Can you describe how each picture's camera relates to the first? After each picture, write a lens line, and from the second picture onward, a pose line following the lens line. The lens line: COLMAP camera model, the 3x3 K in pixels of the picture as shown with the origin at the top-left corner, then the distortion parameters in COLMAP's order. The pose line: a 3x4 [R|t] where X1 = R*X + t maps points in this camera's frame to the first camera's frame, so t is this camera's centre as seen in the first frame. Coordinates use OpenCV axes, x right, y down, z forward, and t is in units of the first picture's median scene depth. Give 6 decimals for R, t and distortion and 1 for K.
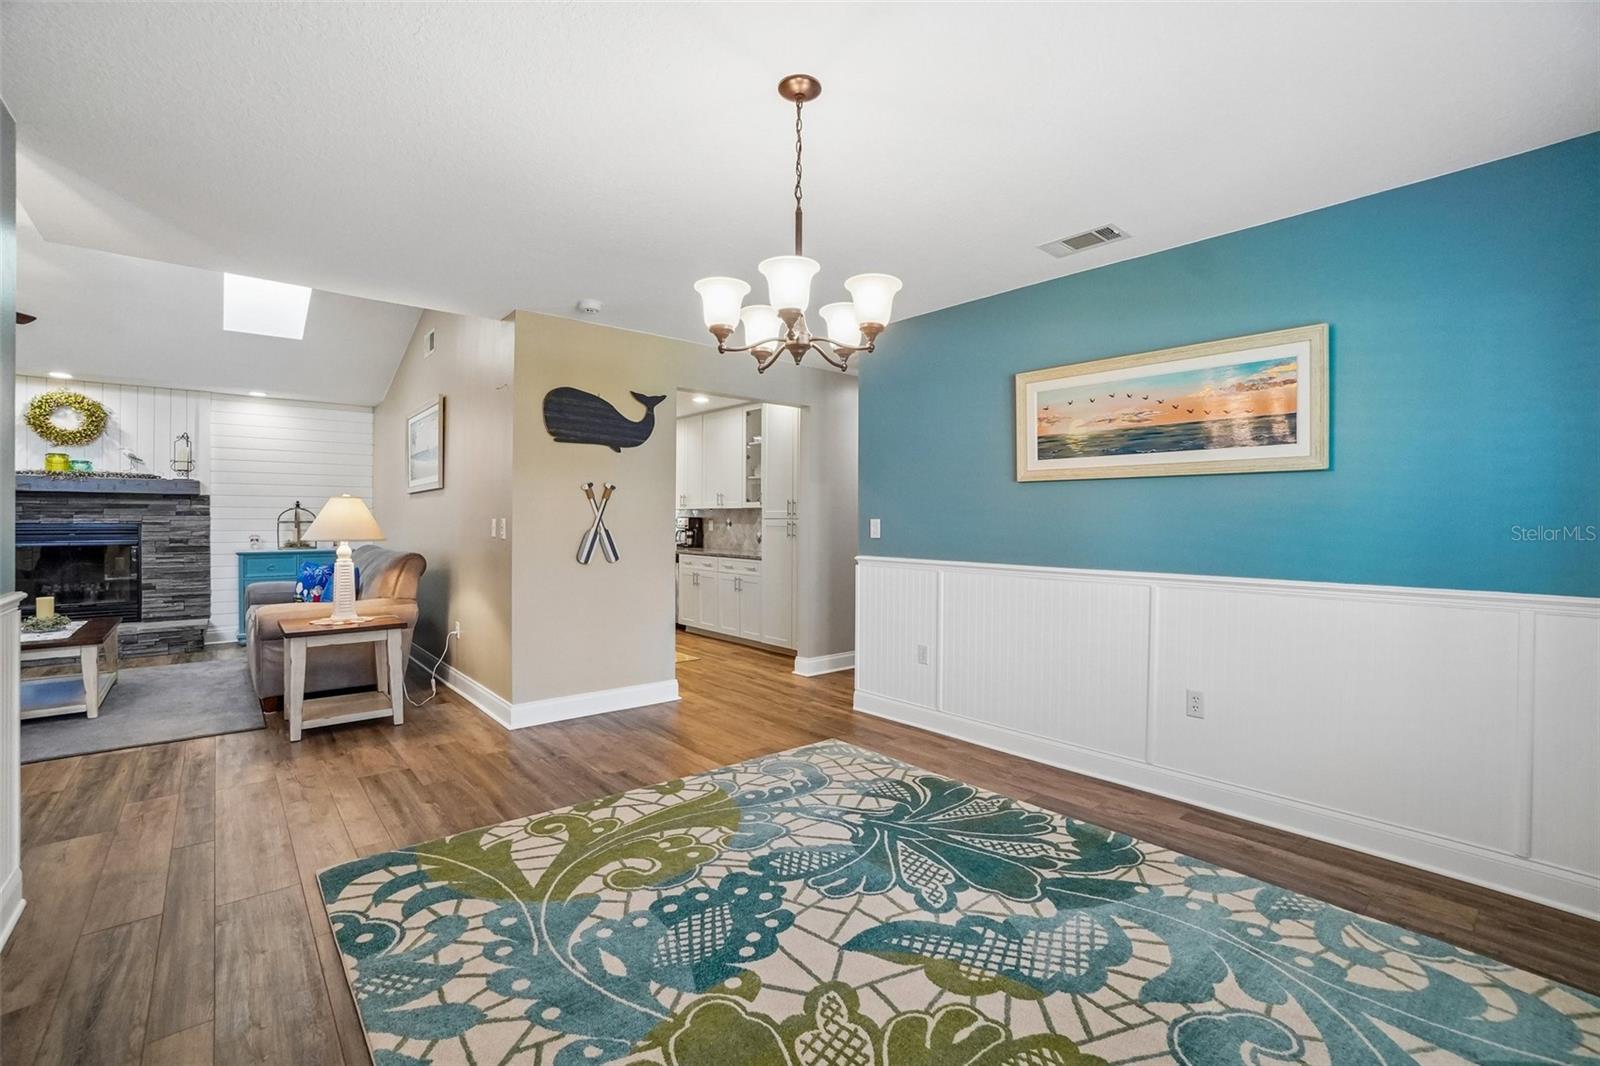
lens RADIAL K [[712.4, 0, 802.6], [0, 712.4, 523.9], [0, 0, 1]] dist [-0.059227, 0.020894]
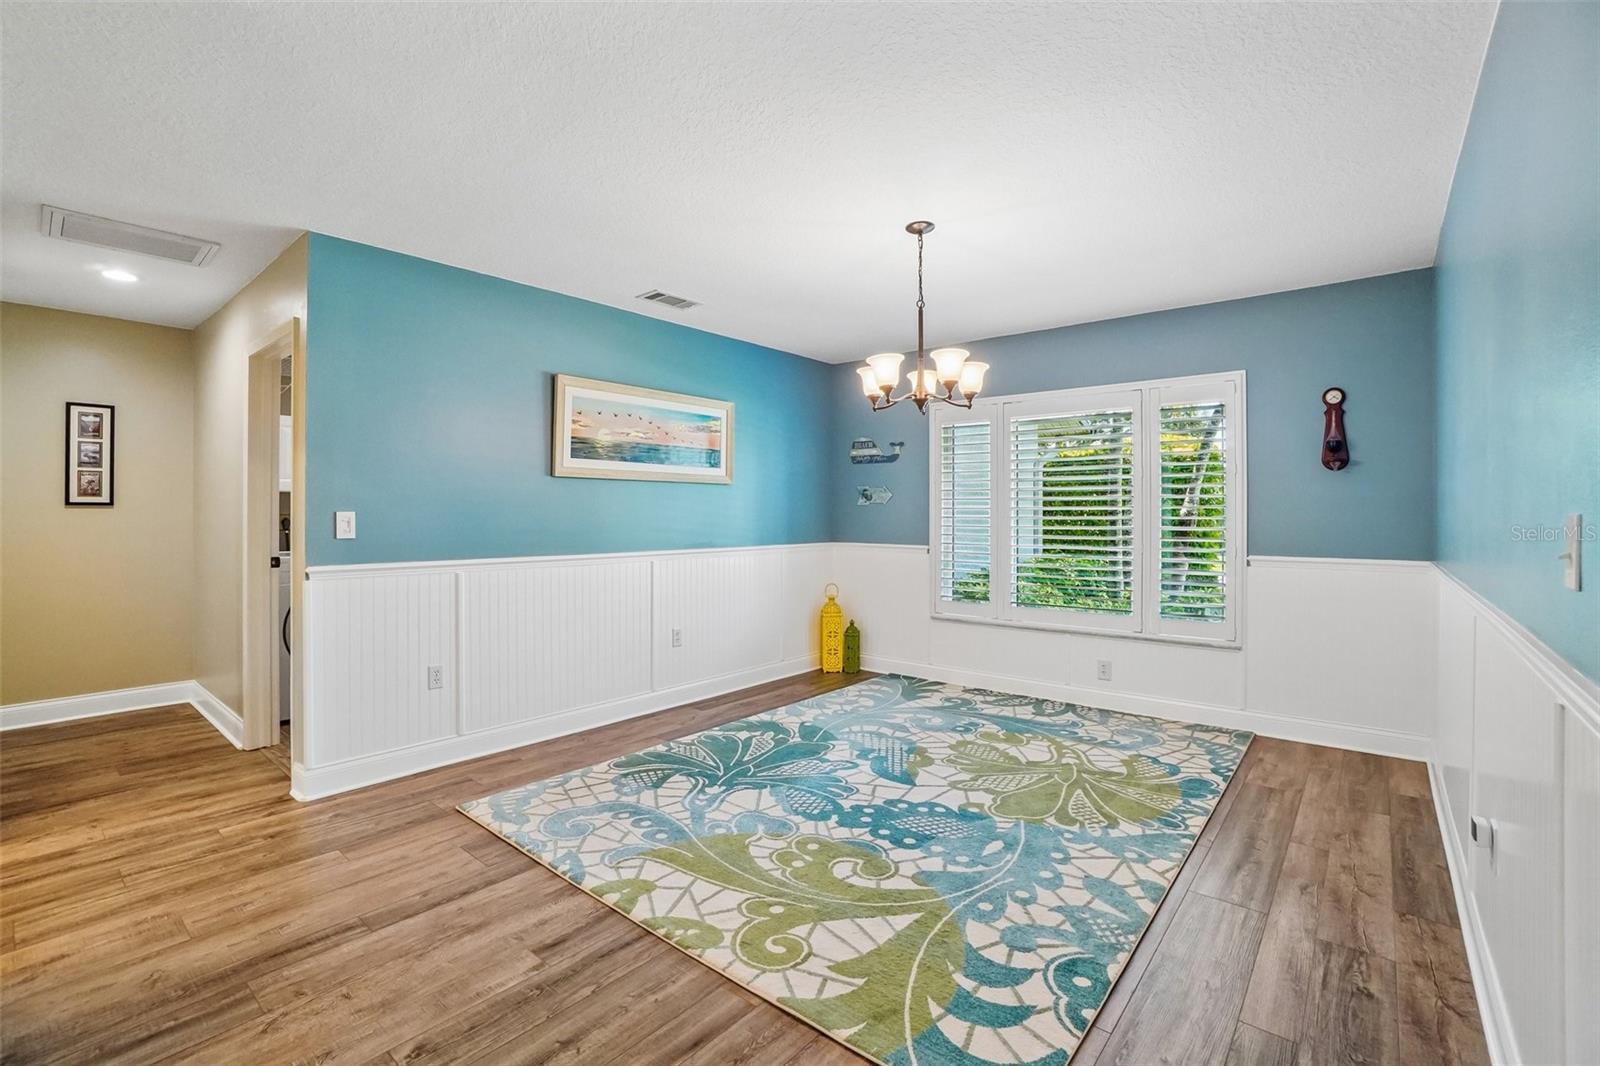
lens RADIAL K [[712.4, 0, 802.6], [0, 712.4, 523.9], [0, 0, 1]] dist [-0.059227, 0.020894]
pose [[-0.171527, -0.016552, 0.985040, -1.149904], [0.000671, 0.999857, 0.016918, -0.009656], [-0.985179, 0.003563, -0.171491, 1.195535]]
